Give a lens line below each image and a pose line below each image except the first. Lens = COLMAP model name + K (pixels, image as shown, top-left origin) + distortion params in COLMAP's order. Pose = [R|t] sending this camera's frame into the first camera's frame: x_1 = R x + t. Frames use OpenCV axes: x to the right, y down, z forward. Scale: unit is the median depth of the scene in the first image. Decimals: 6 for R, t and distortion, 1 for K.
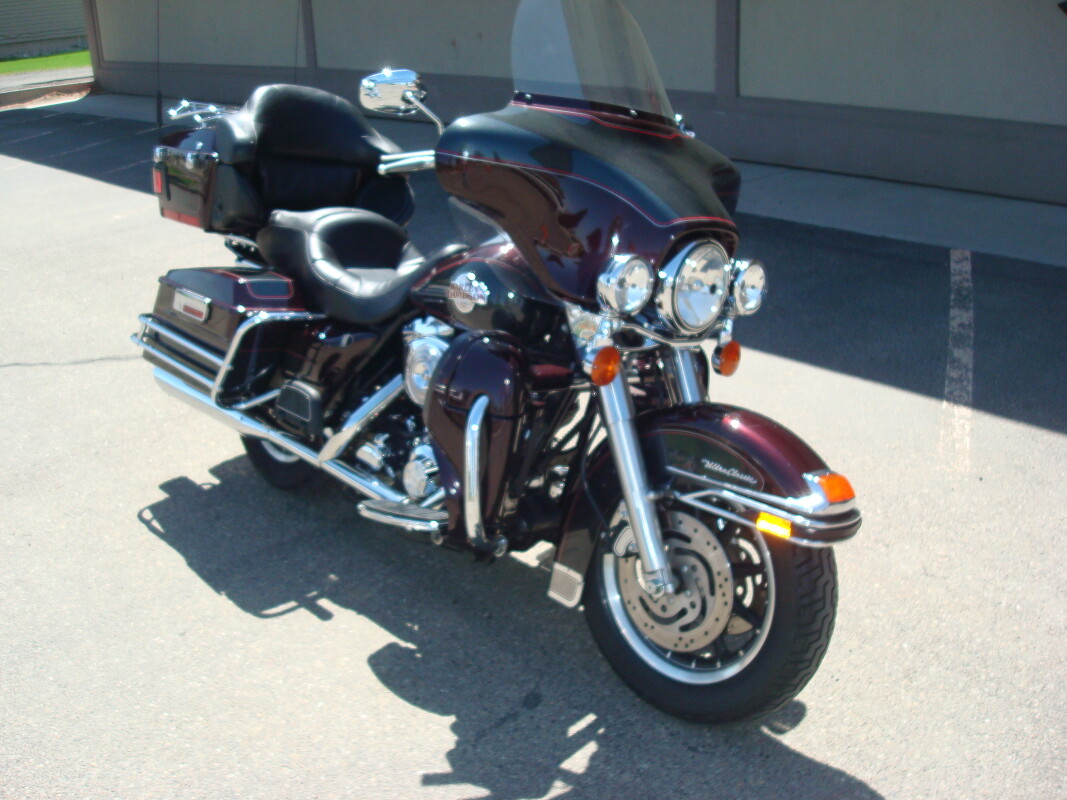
lens RADIAL K [[1107.1, 0, 536.8], [0, 1107.1, 409.9], [0, 0, 1]] dist [-0.114080, 0.000000]
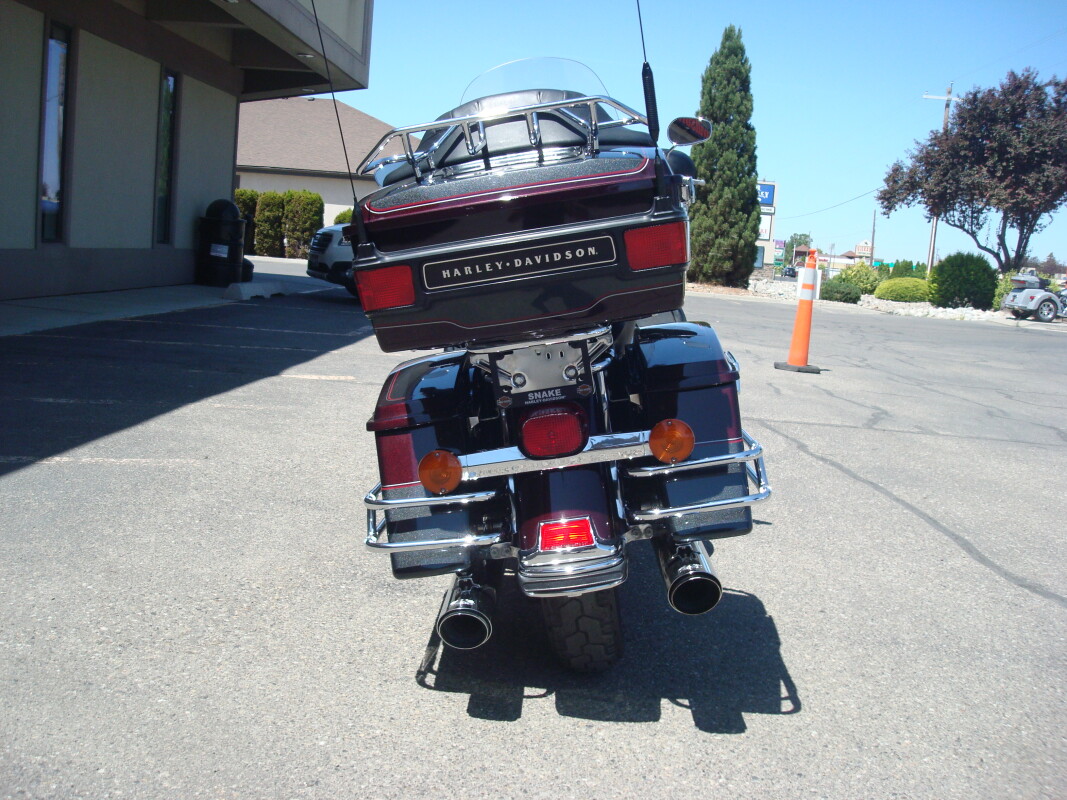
lens RADIAL K [[1107.1, 0, 532.3], [0, 1107.1, 391.3], [0, 0, 1]] dist [-0.114080, 0.000000]
pose [[-0.705291, -0.109943, 0.700341, -1.019015], [0.212773, 0.909526, 0.357058, -0.525700], [-0.676234, 0.400843, -0.618088, 2.106717]]
